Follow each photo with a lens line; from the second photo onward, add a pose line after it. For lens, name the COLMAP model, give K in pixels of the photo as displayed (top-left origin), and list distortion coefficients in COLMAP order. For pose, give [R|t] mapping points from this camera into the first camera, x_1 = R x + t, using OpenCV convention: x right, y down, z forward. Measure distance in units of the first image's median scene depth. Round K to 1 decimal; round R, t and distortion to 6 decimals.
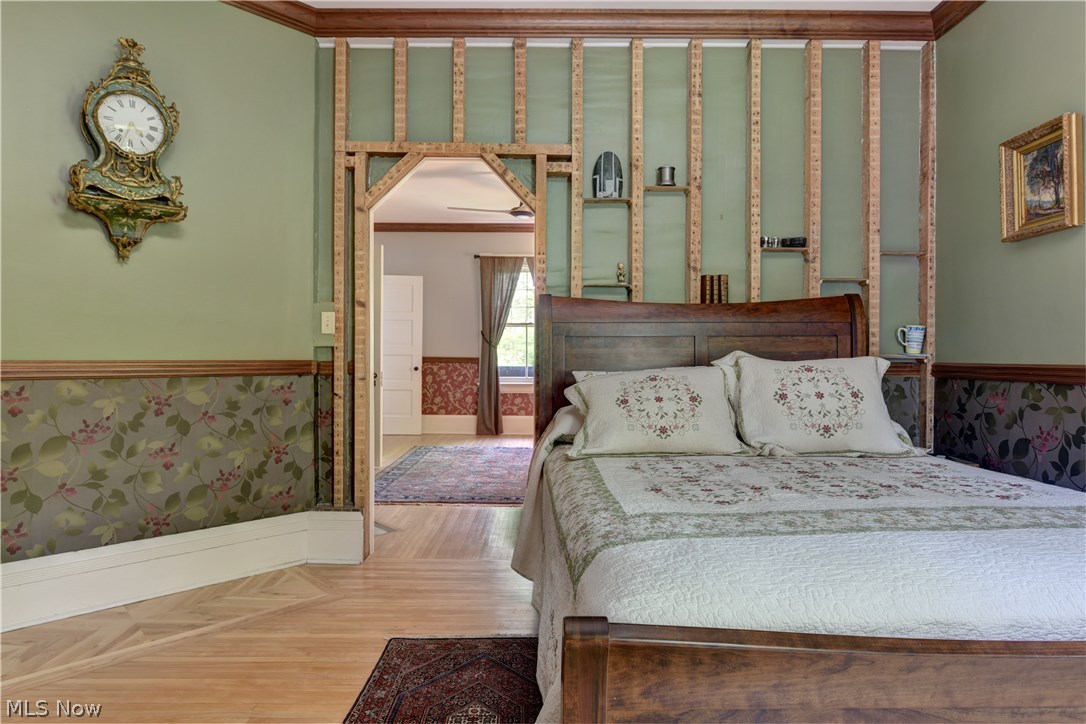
lens RADIAL K [[630.0, 0, 540.6], [0, 630.0, 357.5], [0, 0, 1]] dist [-0.001944, -0.000764]
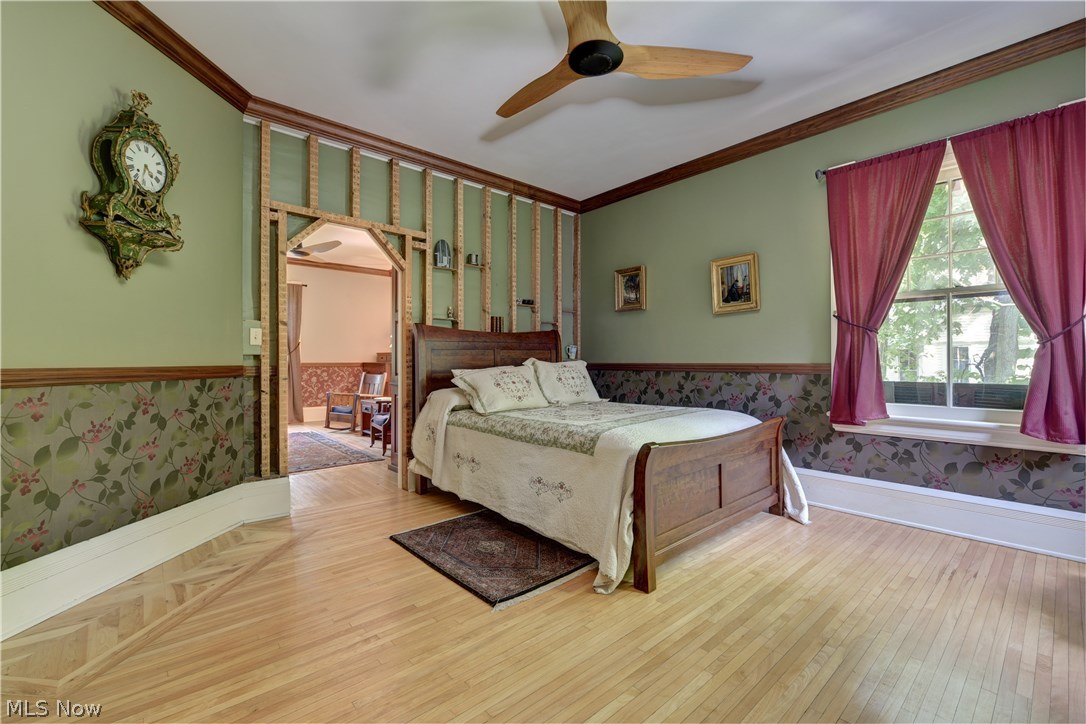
lens RADIAL K [[466.8, 0, 541.9], [0, 466.8, 360.4], [0, 0, 1]] dist [-0.001239, -0.000157]
pose [[0.748646, -0.005805, 0.662945, -0.546553], [0.007118, 0.999974, 0.000718, -0.002394], [-0.662932, 0.004181, 0.748668, -0.116315]]
